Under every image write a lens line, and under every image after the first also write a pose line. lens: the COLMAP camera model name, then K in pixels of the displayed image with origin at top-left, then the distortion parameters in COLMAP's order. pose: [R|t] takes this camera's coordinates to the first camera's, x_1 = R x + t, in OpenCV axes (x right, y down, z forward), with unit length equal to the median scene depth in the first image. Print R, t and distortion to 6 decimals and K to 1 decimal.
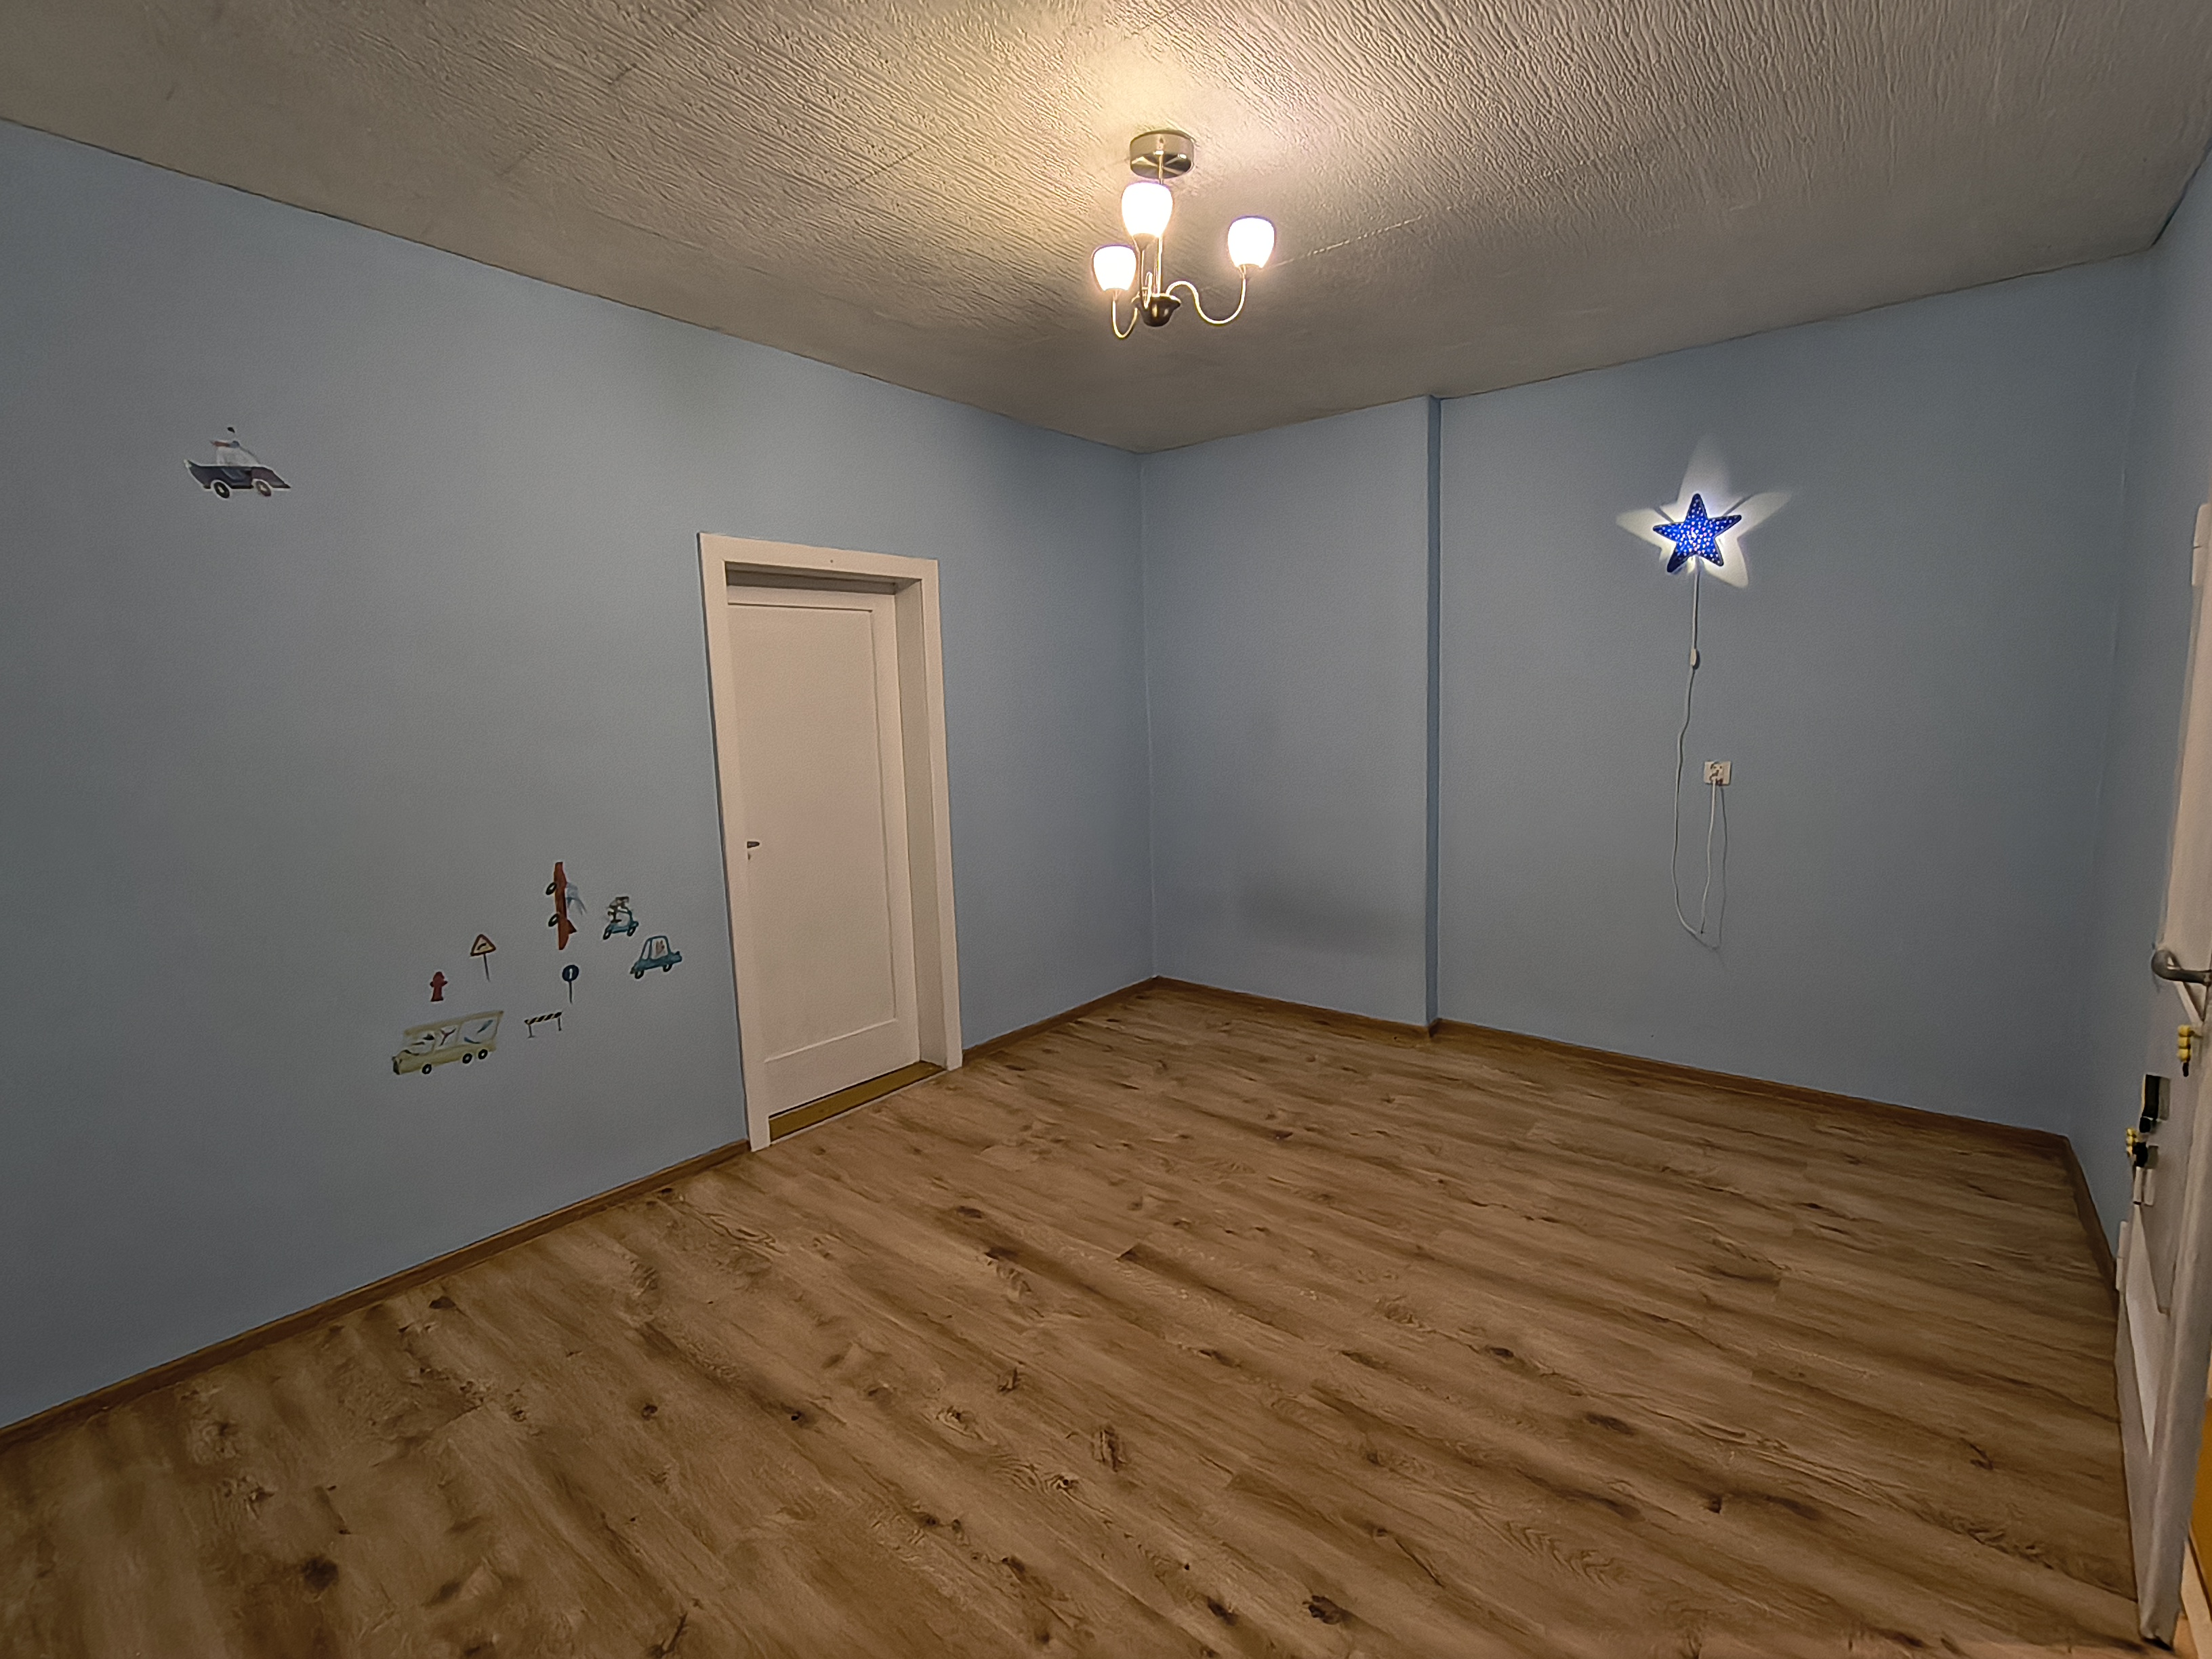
lens RADIAL K [[999.6, 0, 1110.5], [0, 999.6, 829.4], [0, 0, 1]] dist [-0.005159, 0.001501]
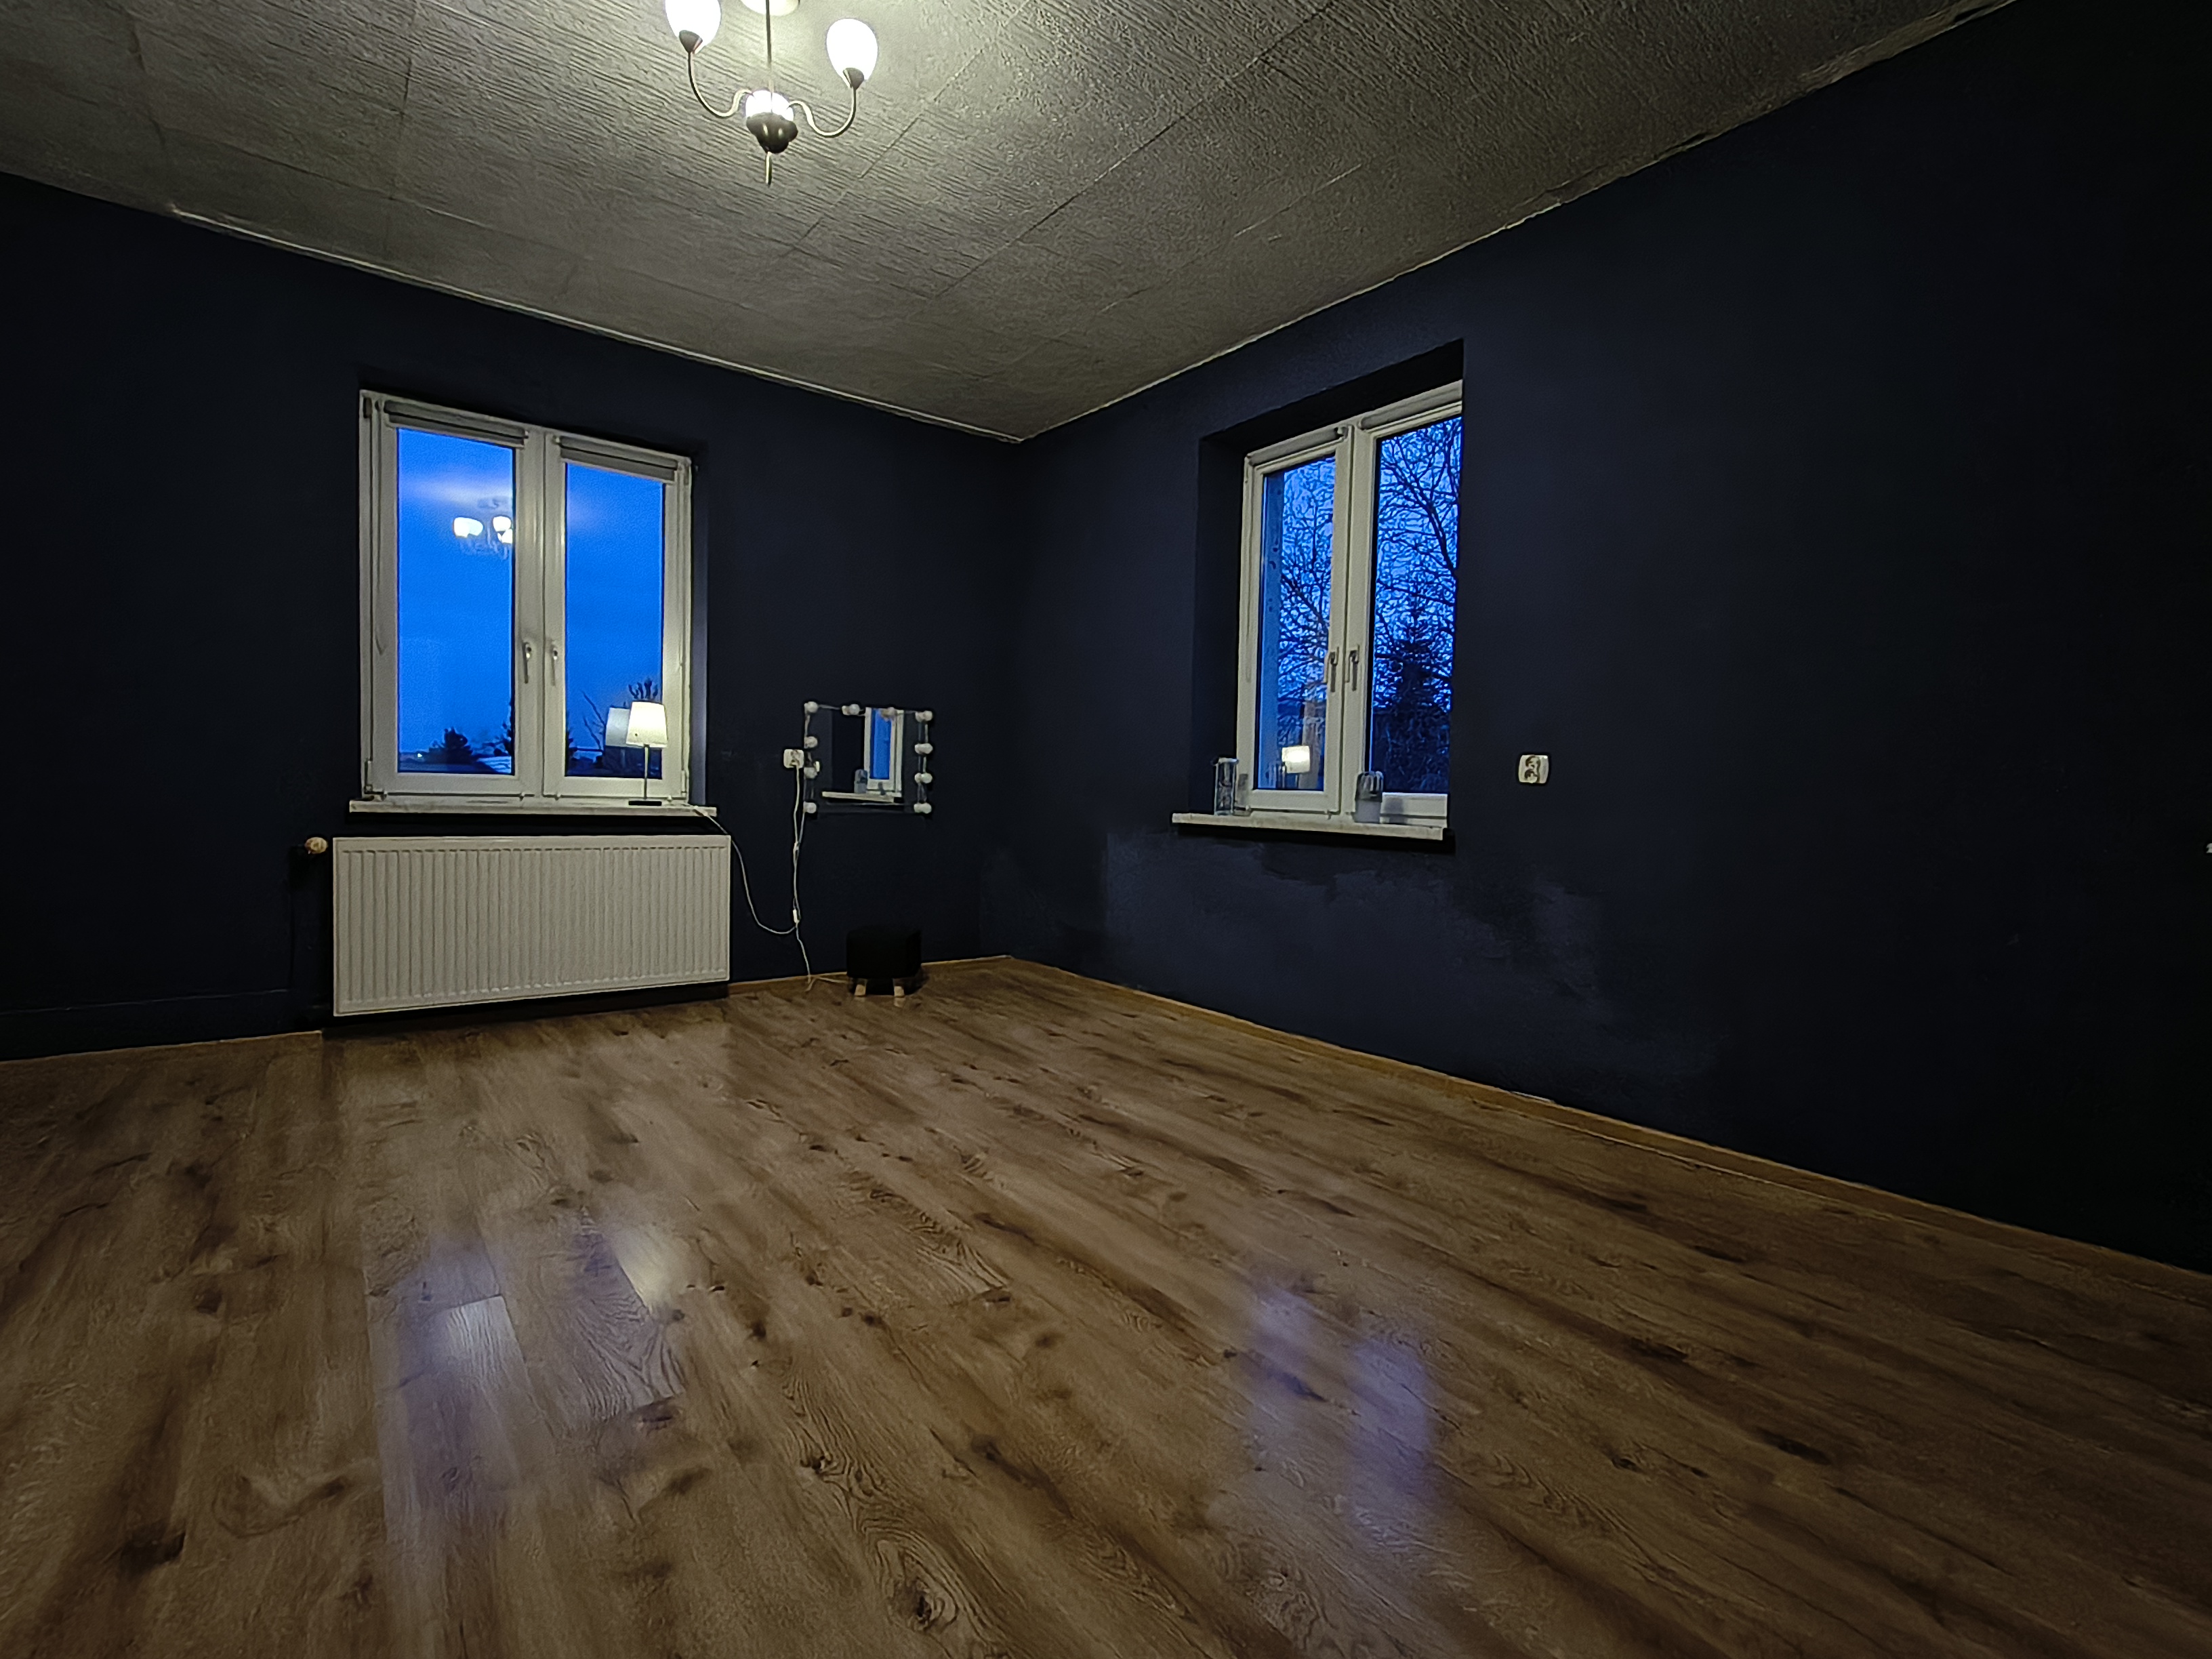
lens RADIAL K [[999.6, 0, 1111.3], [0, 999.6, 828.8], [0, 0, 1]] dist [-0.005159, 0.001501]
pose [[-0.973684, -0.005794, 0.227830, -0.450995], [0.032048, 0.986263, 0.162046, 0.063349], [-0.225639, 0.165083, -0.960122, 1.301547]]
